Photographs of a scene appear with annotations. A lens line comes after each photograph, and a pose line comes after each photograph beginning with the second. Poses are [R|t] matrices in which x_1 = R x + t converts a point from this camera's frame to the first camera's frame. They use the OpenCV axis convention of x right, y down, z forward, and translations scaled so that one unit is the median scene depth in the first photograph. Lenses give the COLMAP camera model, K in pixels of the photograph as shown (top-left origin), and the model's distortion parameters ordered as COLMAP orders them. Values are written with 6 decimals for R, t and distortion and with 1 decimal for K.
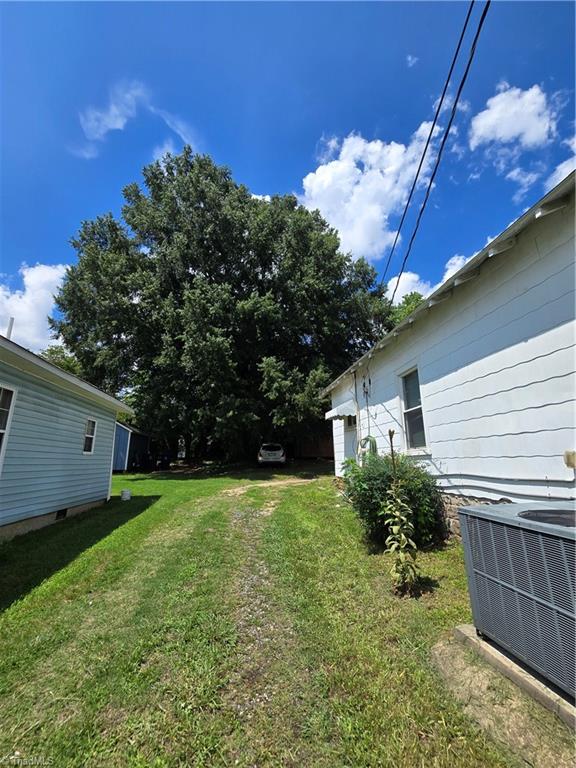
lens RADIAL K [[313.8, 0, 288.6], [0, 313.8, 379.3], [0, 0, 1]] dist [-0.010963, 0.003325]
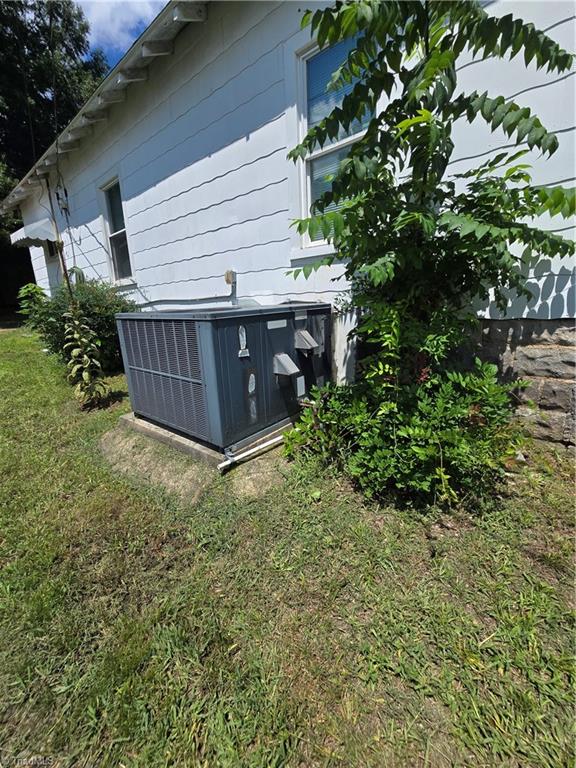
lens RADIAL K [[313.8, 0, 288.8], [0, 313.8, 380.7], [0, 0, 1]] dist [-0.010963, 0.003325]
pose [[0.743014, -0.174148, 0.646222, 0.140626], [-0.139747, 0.903902, 0.404267, 0.061676], [-0.654524, -0.390683, 0.647275, -0.053492]]
